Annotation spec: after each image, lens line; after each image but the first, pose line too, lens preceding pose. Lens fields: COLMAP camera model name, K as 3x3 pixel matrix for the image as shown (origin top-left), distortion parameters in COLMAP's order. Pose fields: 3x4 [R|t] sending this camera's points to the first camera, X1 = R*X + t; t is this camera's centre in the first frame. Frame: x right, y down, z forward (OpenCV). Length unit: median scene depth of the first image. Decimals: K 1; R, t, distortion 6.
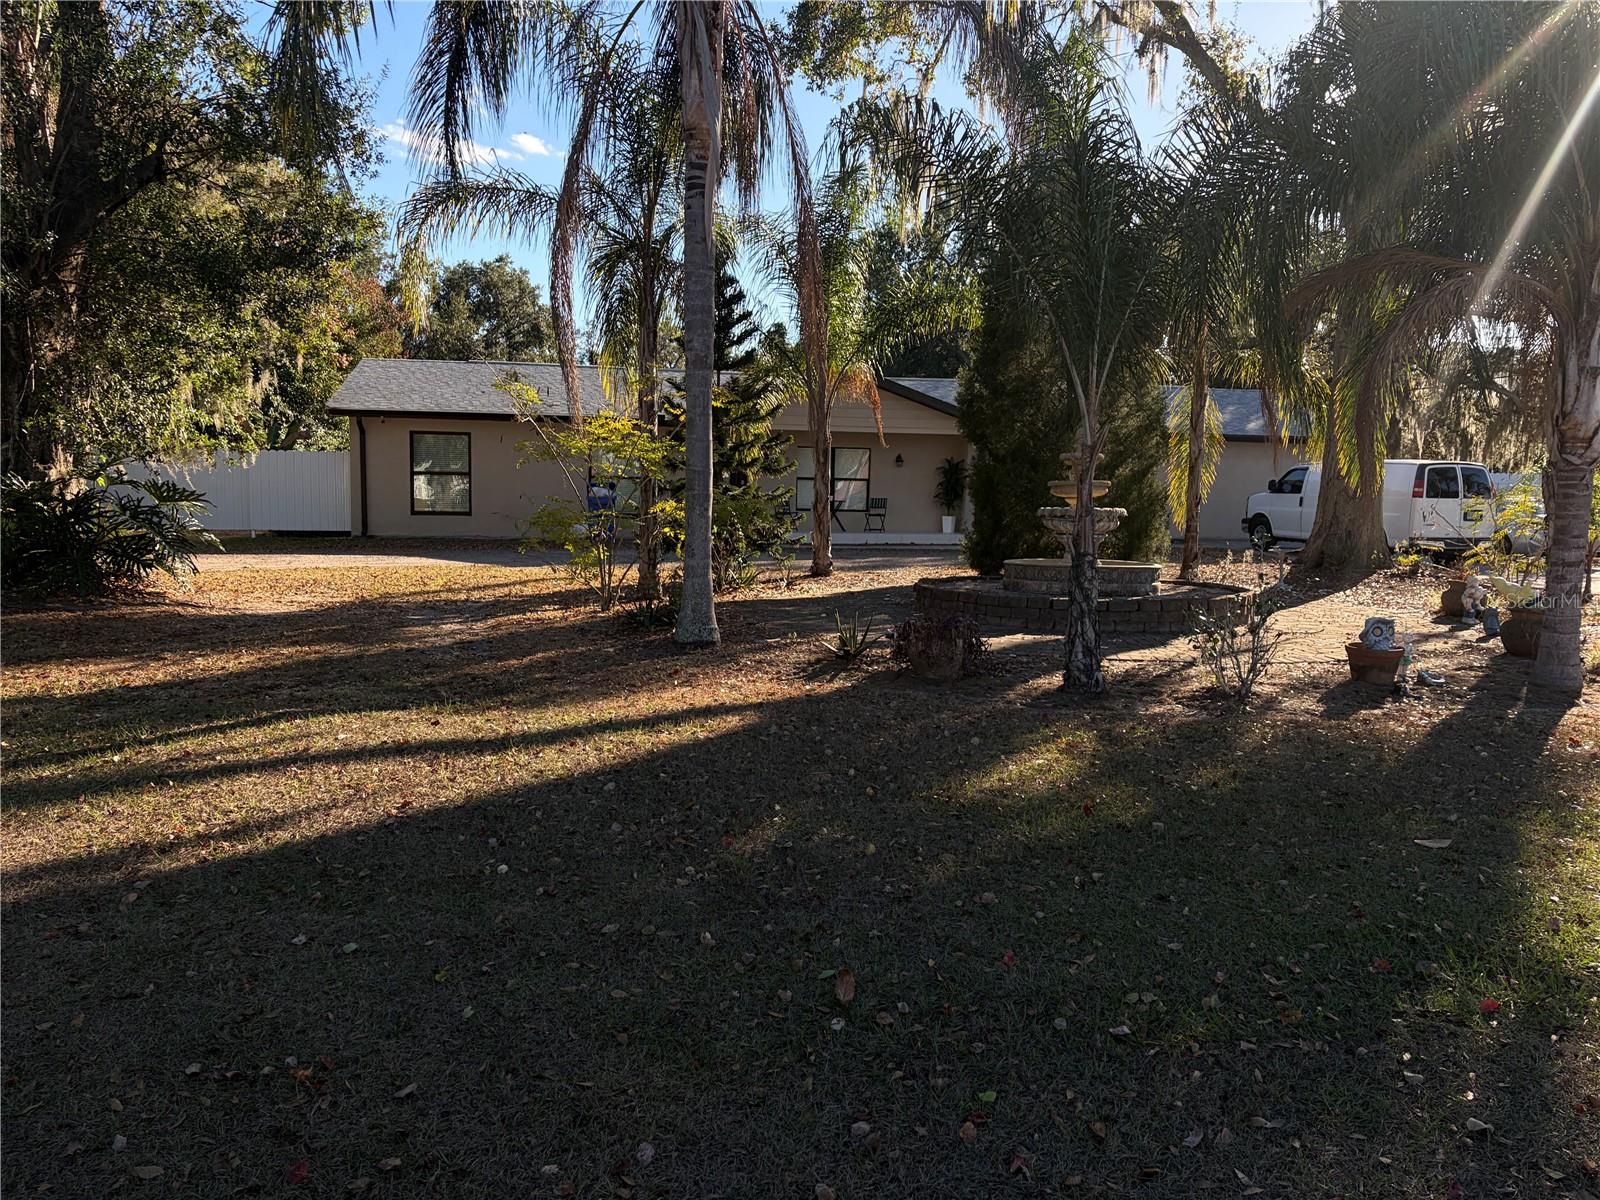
lens RADIAL K [[1210.7, 0, 802.5], [0, 1210.7, 601.9], [0, 0, 1]] dist [0.009401, 0.003218]
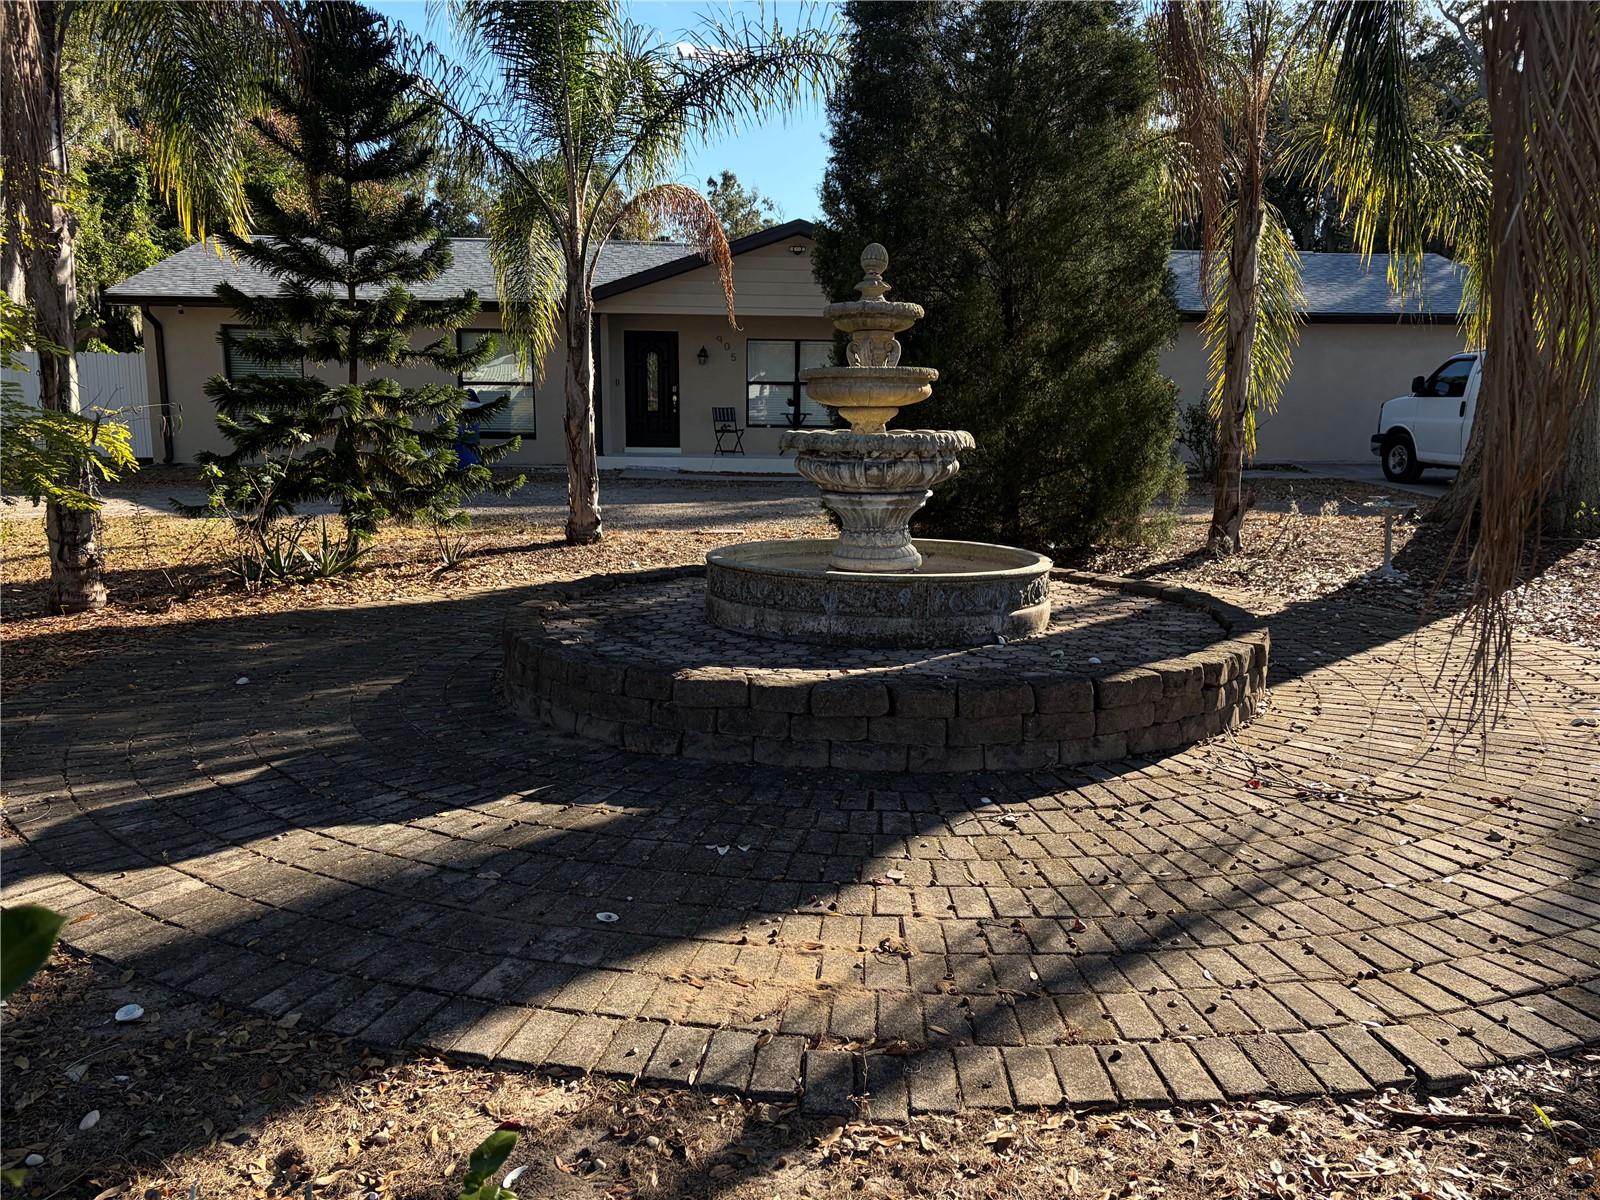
lens RADIAL K [[1210.7, 0, 796.3], [0, 1210.7, 597.1], [0, 0, 1]] dist [0.009401, 0.003218]
pose [[0.991979, 0.011204, -0.125908, 0.197523], [-0.002536, 0.997628, 0.068794, -0.036388], [0.126380, -0.067922, 0.989654, 0.425629]]
